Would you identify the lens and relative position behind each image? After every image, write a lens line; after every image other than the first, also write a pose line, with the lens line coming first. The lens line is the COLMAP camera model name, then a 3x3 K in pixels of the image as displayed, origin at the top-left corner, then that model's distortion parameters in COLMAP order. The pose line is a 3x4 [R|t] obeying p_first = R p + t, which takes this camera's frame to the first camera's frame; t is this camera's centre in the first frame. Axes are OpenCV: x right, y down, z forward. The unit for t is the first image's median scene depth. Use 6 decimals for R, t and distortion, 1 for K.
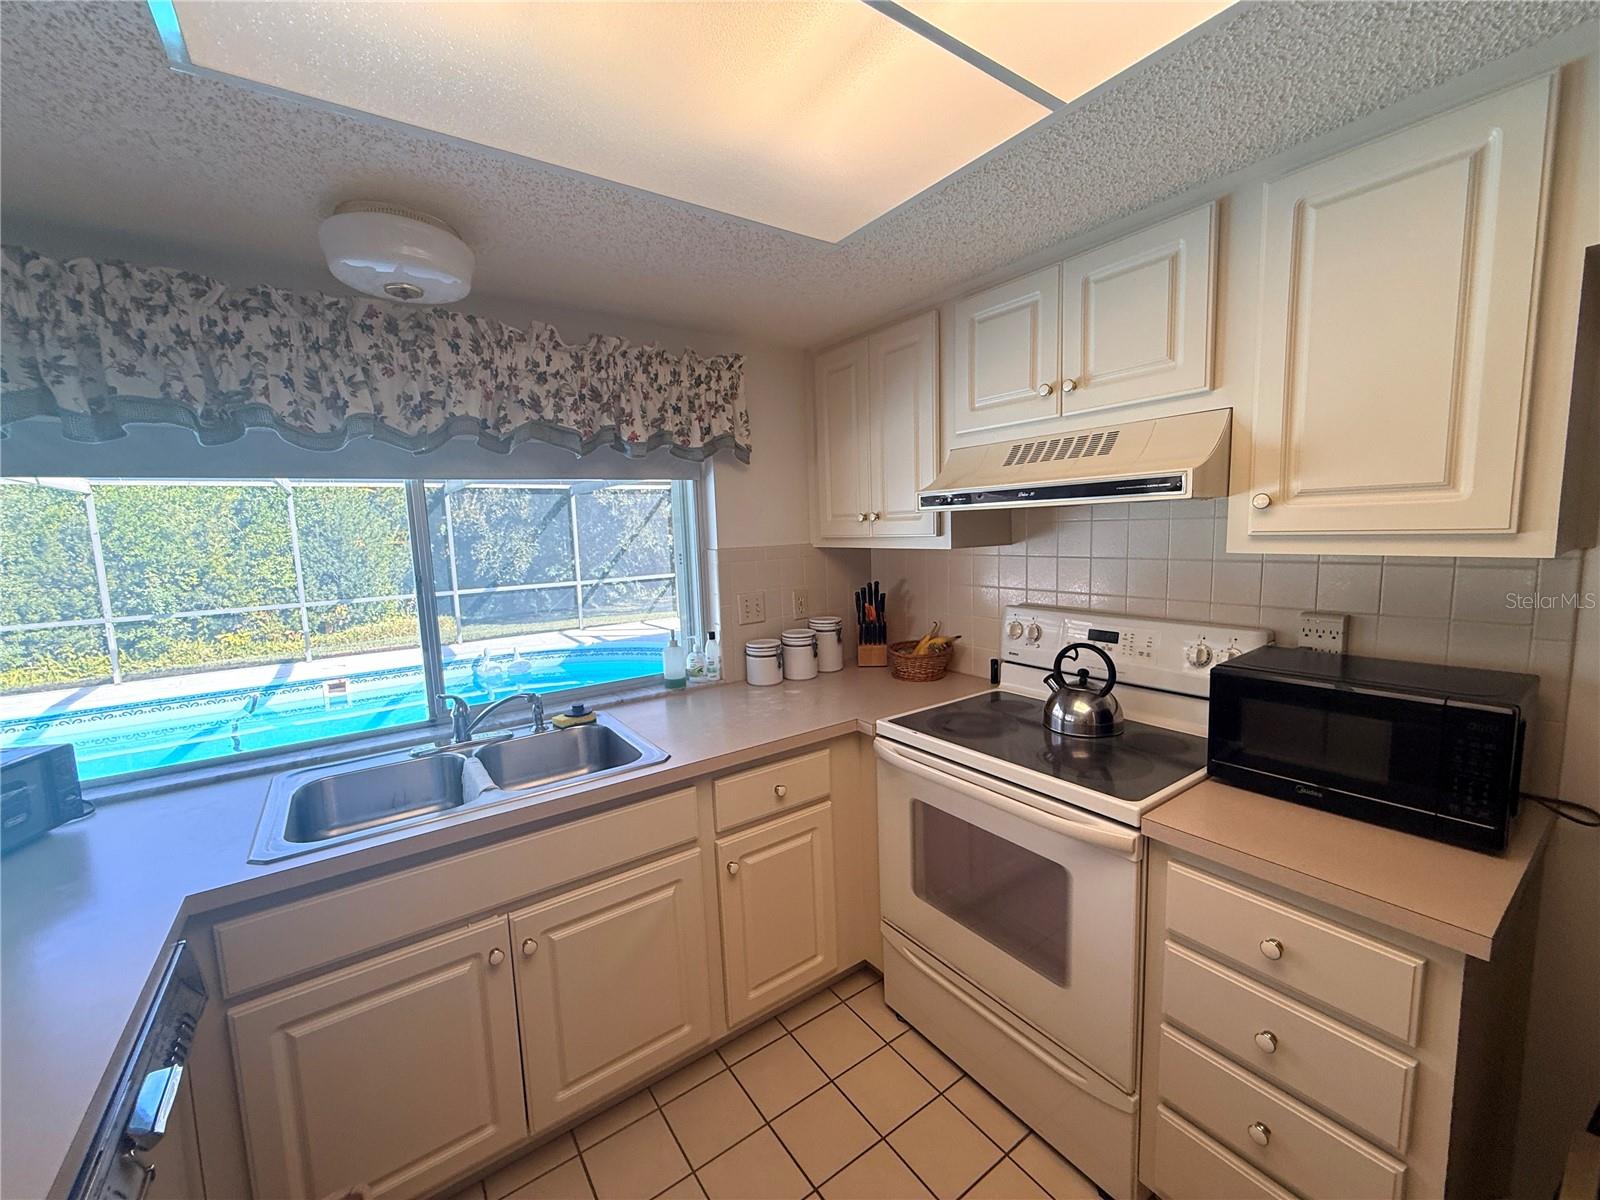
lens RADIAL K [[639.4, 0, 797.8], [0, 639.4, 601.4], [0, 0, 1]] dist [0.000472, -0.000369]
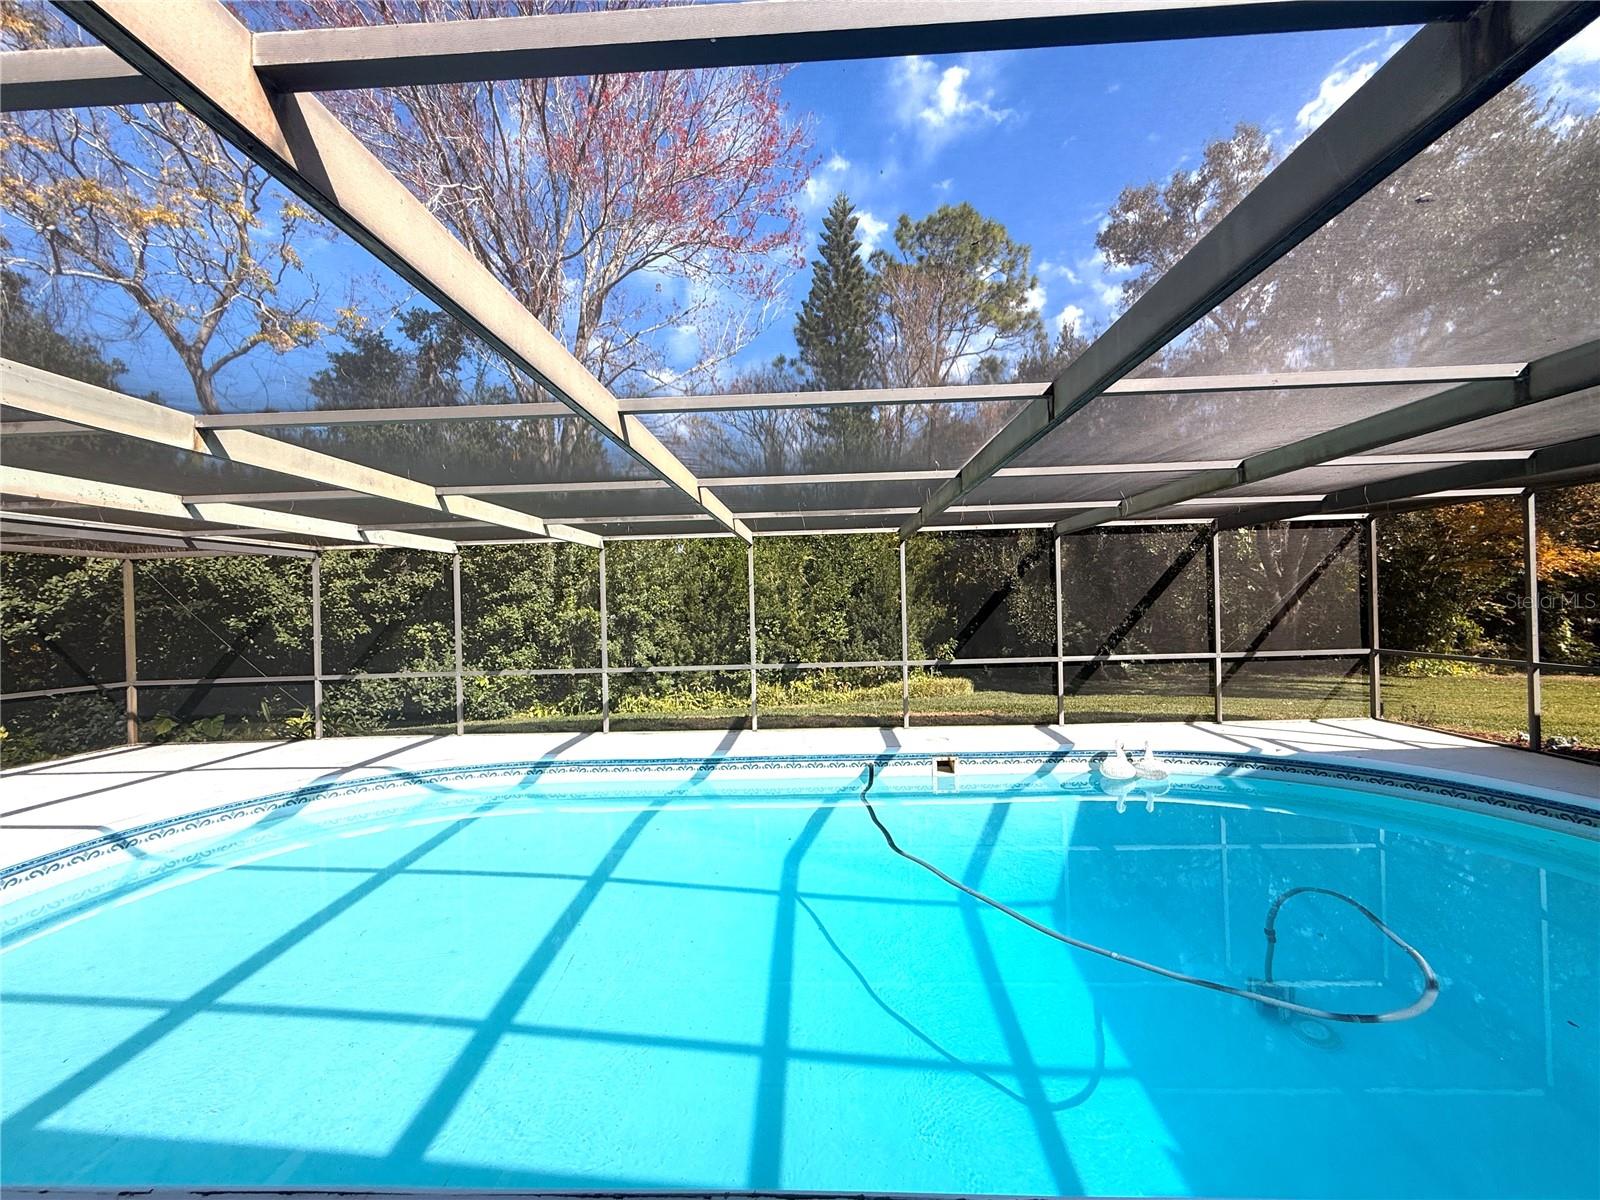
lens RADIAL K [[639.4, 0, 797.8], [0, 639.4, 601.4], [0, 0, 1]] dist [0.000472, -0.000369]
pose [[0.795373, 0.011302, -0.606015, -1.601308], [-0.071373, 0.994616, -0.075126, -0.011621], [0.601903, 0.103006, 0.791898, 0.874737]]
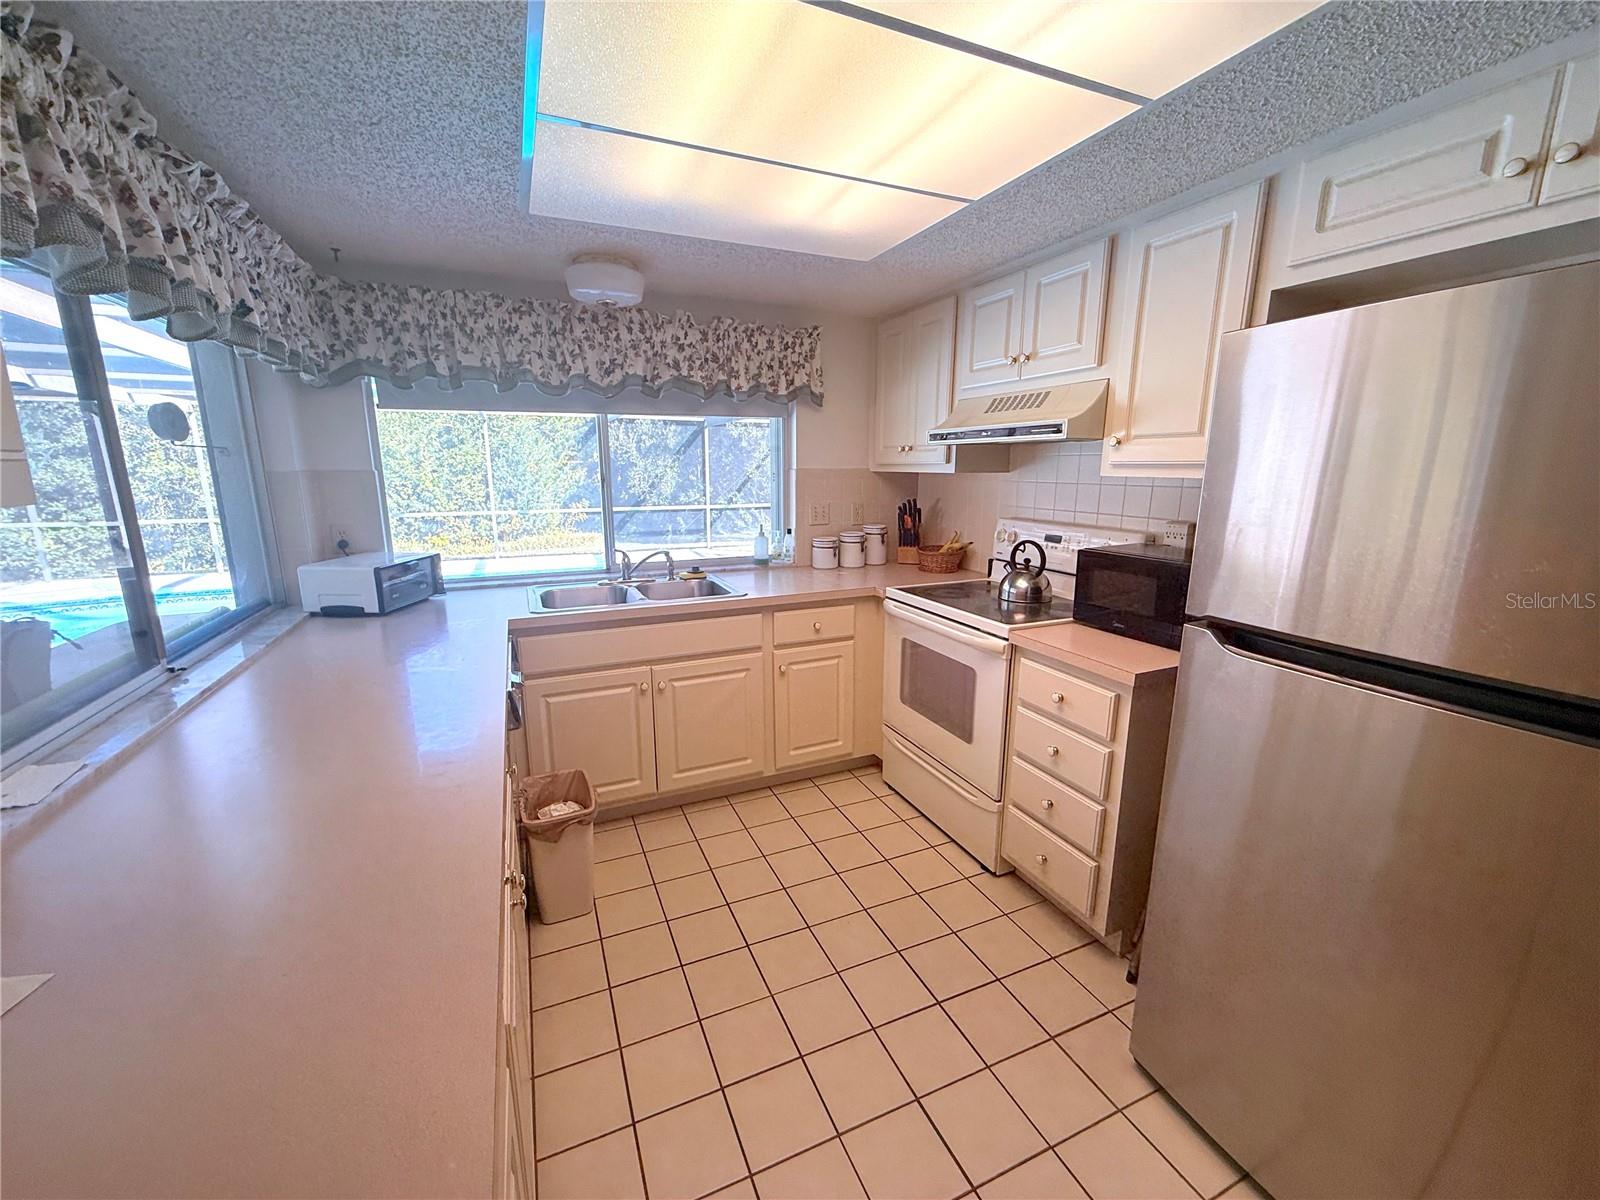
lens RADIAL K [[639.6, 0, 799.5], [0, 639.6, 603.2], [0, 0, 1]] dist [-0.001476, -0.000203]
pose [[0.979895, 0.075455, -0.184697, 0.200807], [-0.056985, 0.993012, 0.103348, 0.080469], [0.191204, -0.090745, 0.977346, -0.484695]]
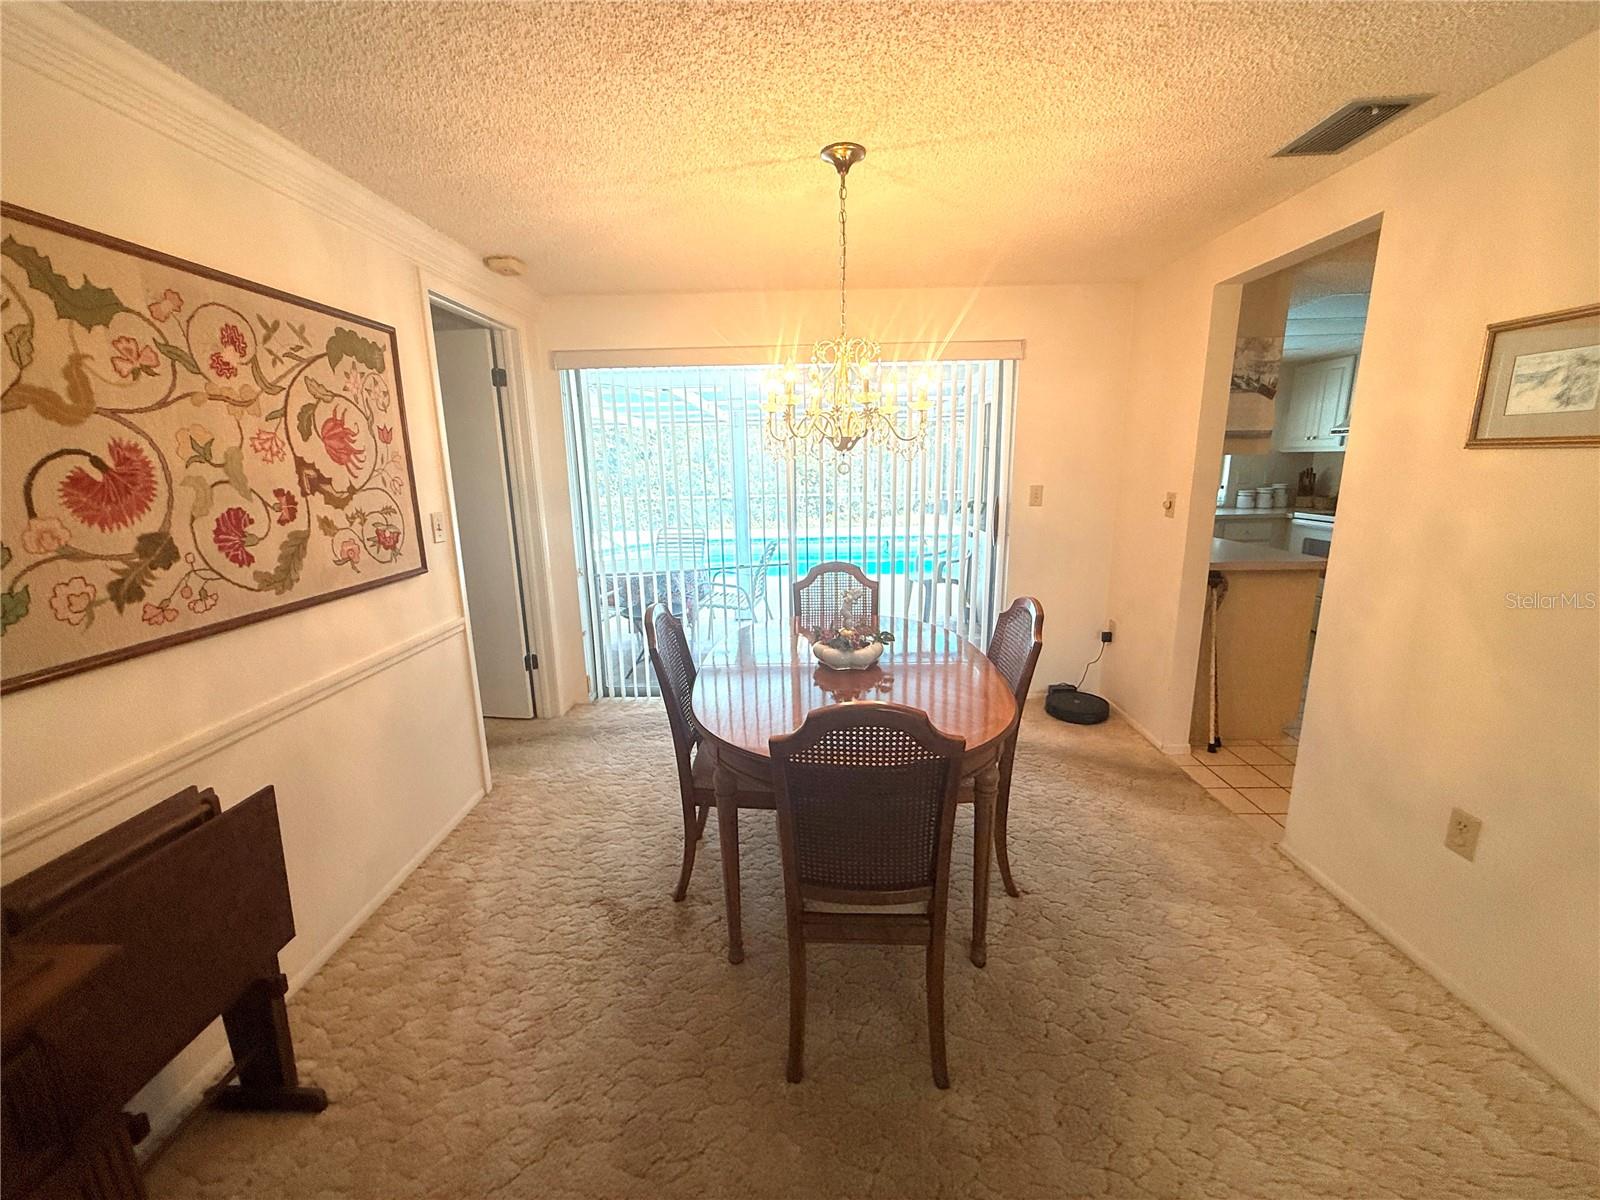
lens RADIAL K [[637.4, 0, 793.1], [0, 637.4, 598.5], [0, 0, 1]] dist [0.001144, 0.000139]
pose [[0.803008, 0.140806, -0.579096, 0.029519], [-0.074447, 0.987777, 0.136944, 0.335963], [0.591300, -0.066855, 0.803676, -2.542769]]
